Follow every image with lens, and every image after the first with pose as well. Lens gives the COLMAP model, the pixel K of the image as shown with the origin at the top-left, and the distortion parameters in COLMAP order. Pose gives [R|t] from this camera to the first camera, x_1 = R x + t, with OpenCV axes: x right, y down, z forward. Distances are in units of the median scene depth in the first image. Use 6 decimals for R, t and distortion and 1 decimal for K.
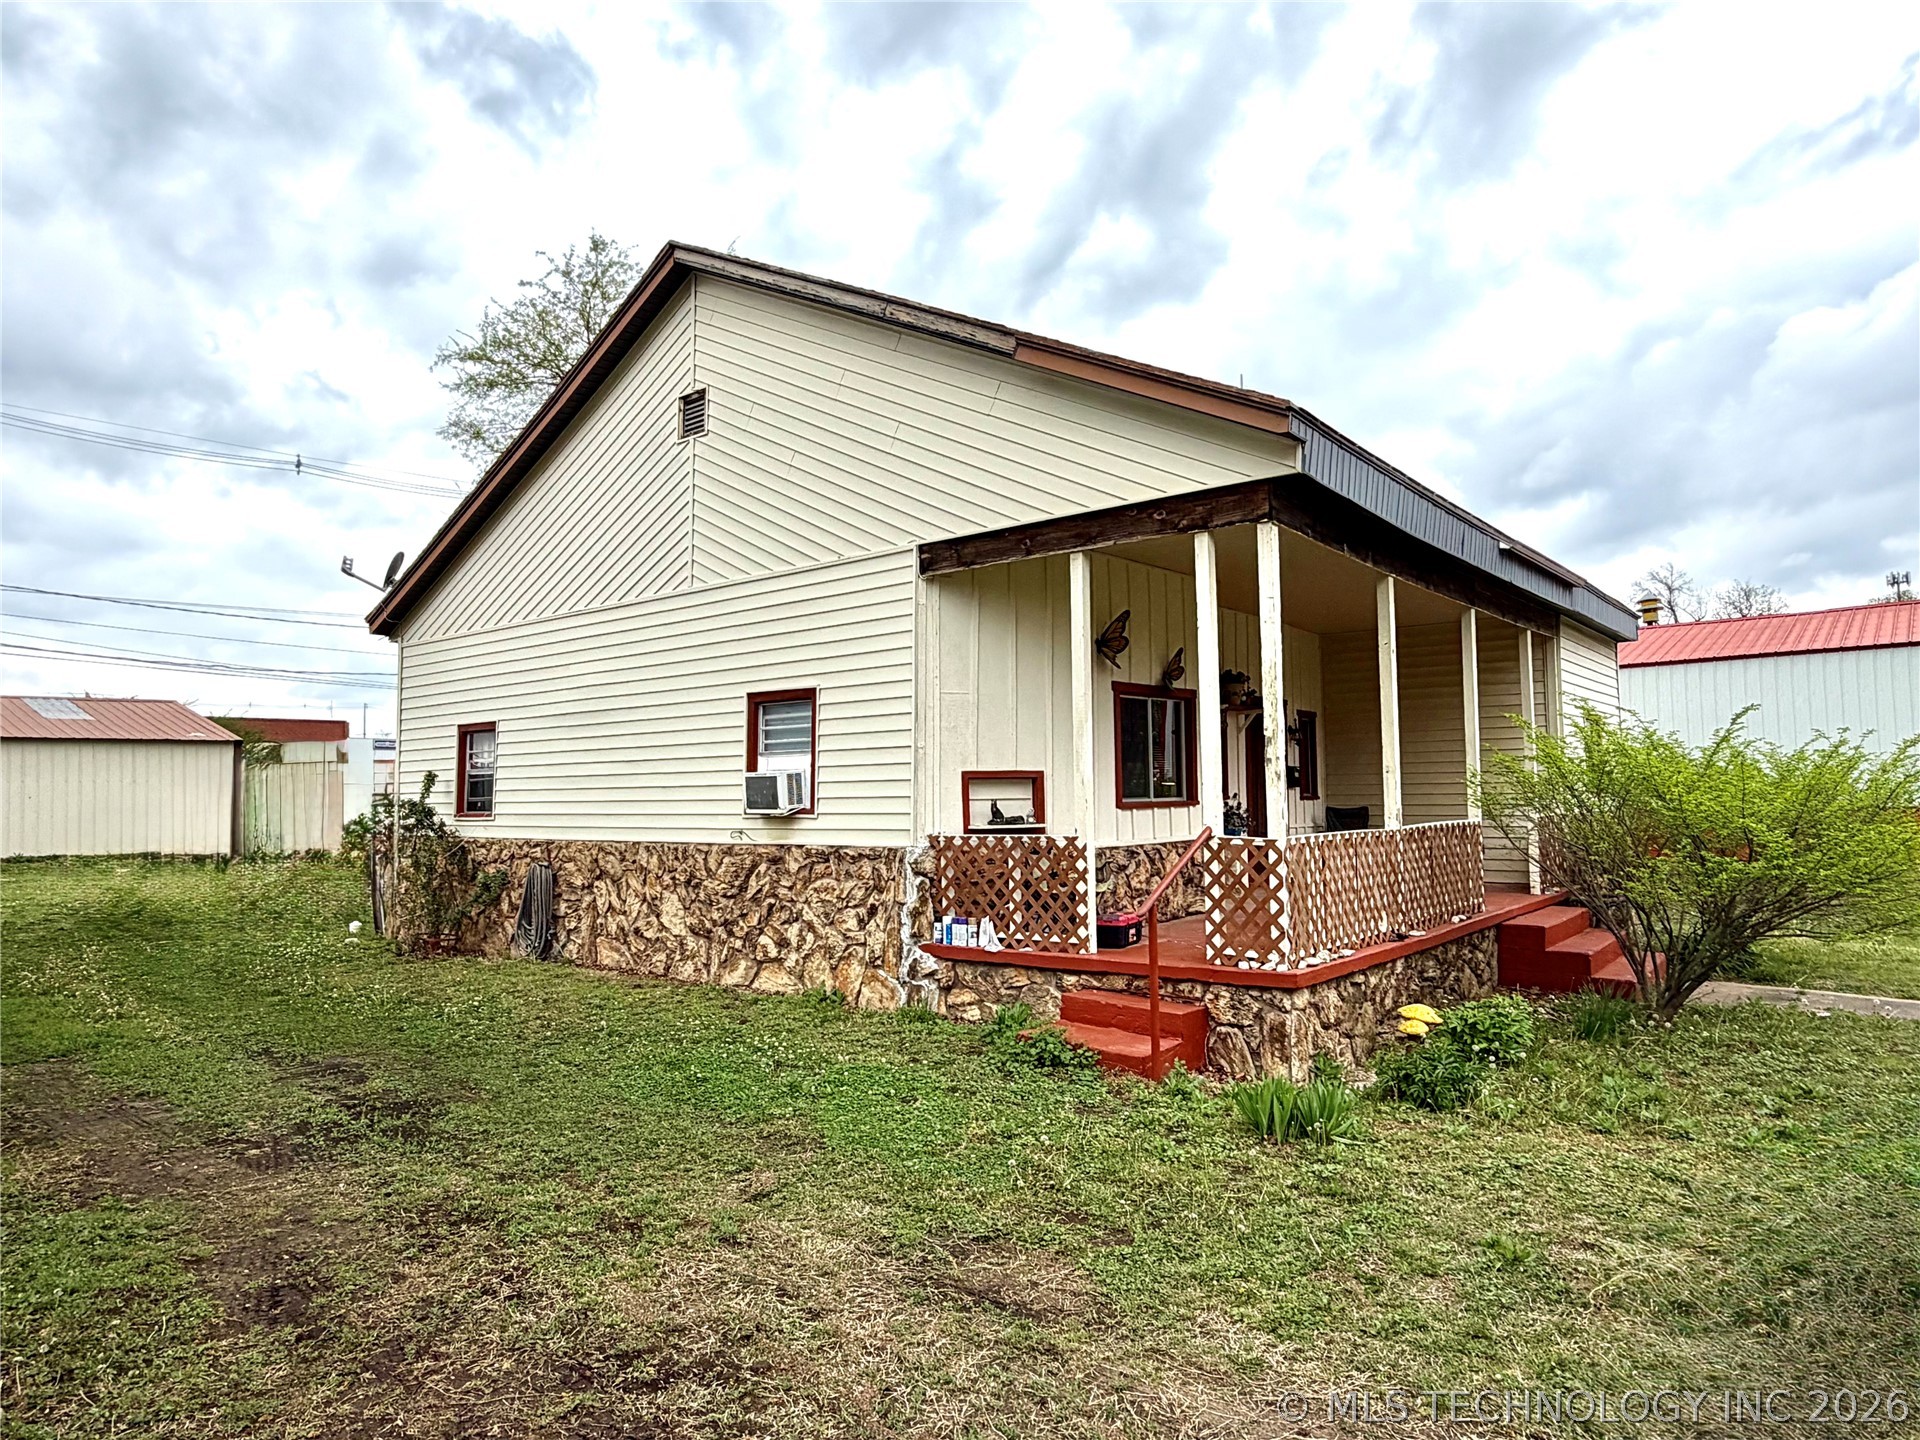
lens RADIAL K [[1164.8, 0, 956.0], [0, 1164.8, 723.3], [0, 0, 1]] dist [-0.002368, -0.001655]
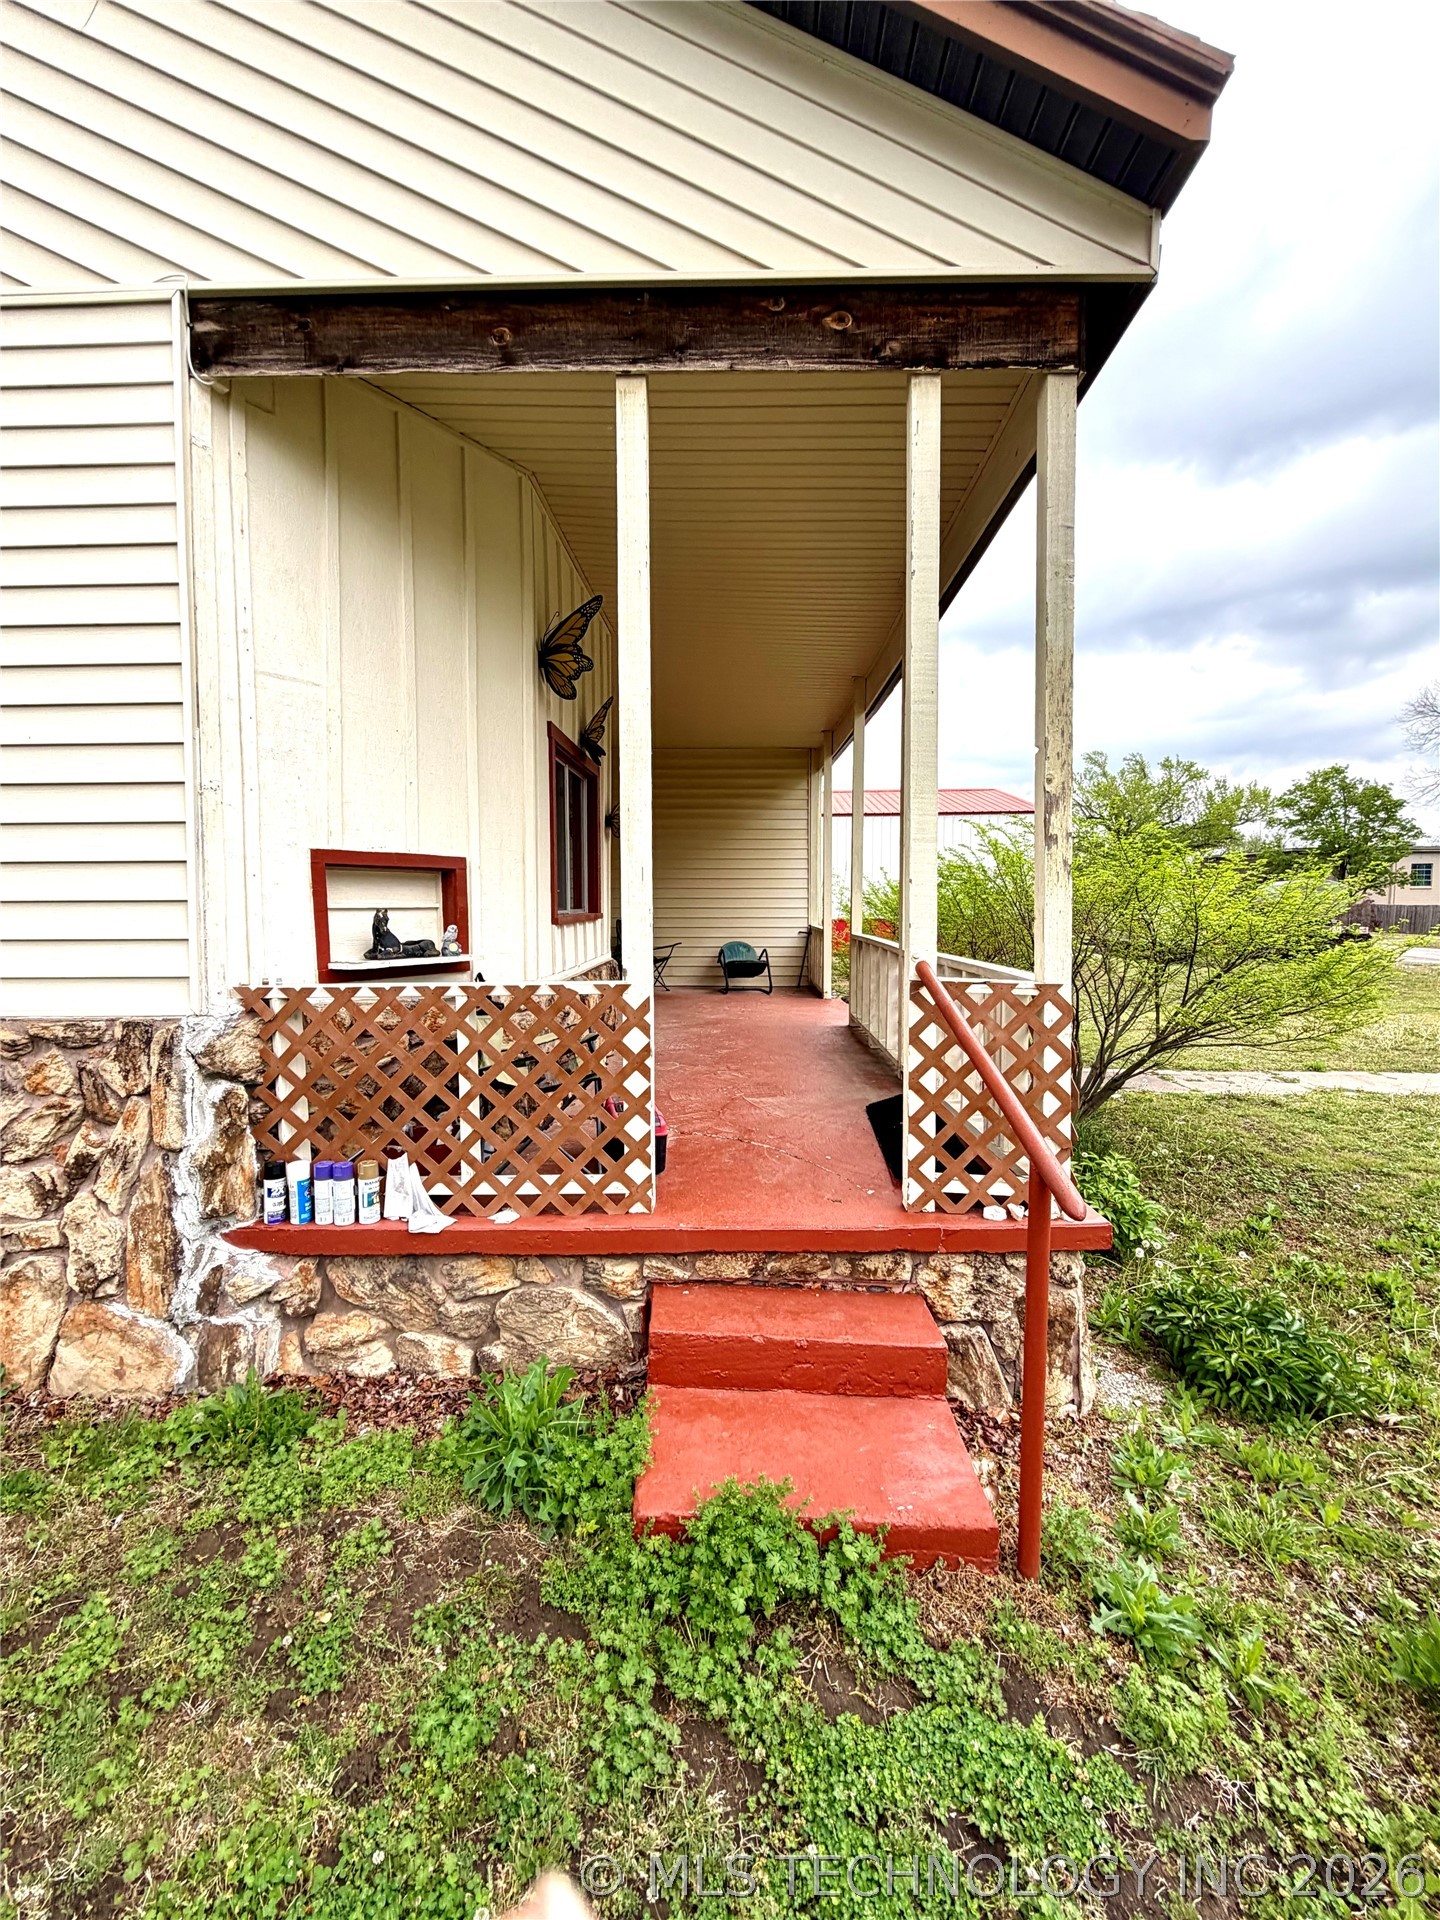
lens RADIAL K [[782.6, 0, 720.7], [0, 782.6, 959.4], [0, 0, 1]] dist [-0.003755, -0.000350]
pose [[0.785382, -0.032095, 0.618178, -0.064087], [-0.045052, 0.993043, 0.108794, 0.045163], [-0.617369, -0.113295, 0.778472, 0.663044]]
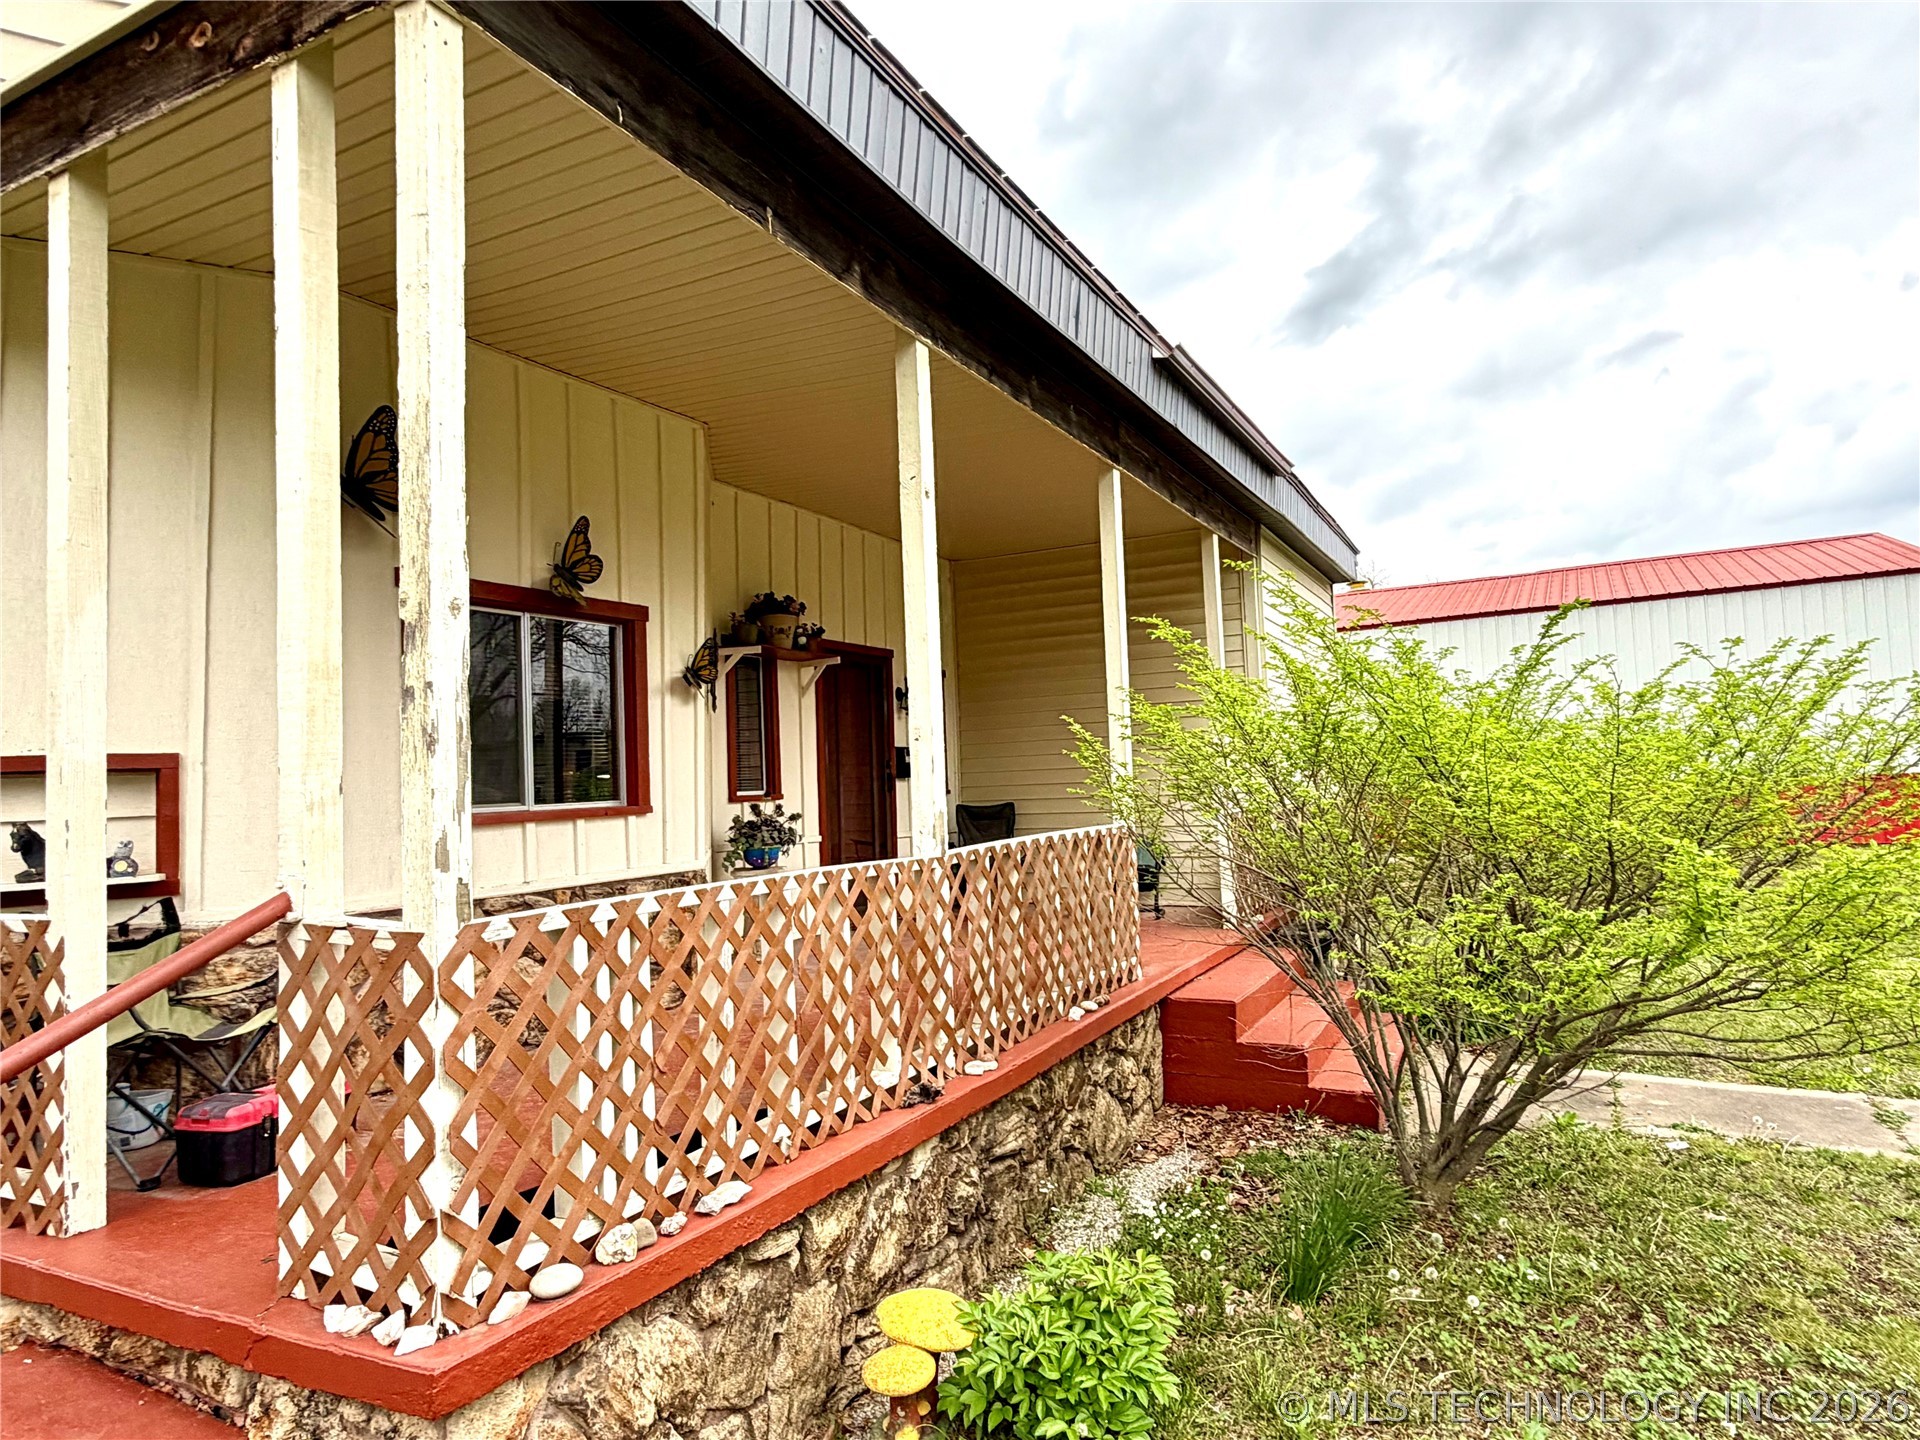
lens RADIAL K [[1164.8, 0, 960.9], [0, 1164.8, 719.9], [0, 0, 1]] dist [-0.002368, -0.001655]
pose [[0.977704, -0.014993, 0.209453, 0.290659], [0.015210, 0.999884, 0.000575, 0.034137], [-0.209437, 0.002624, 0.977819, 0.527521]]
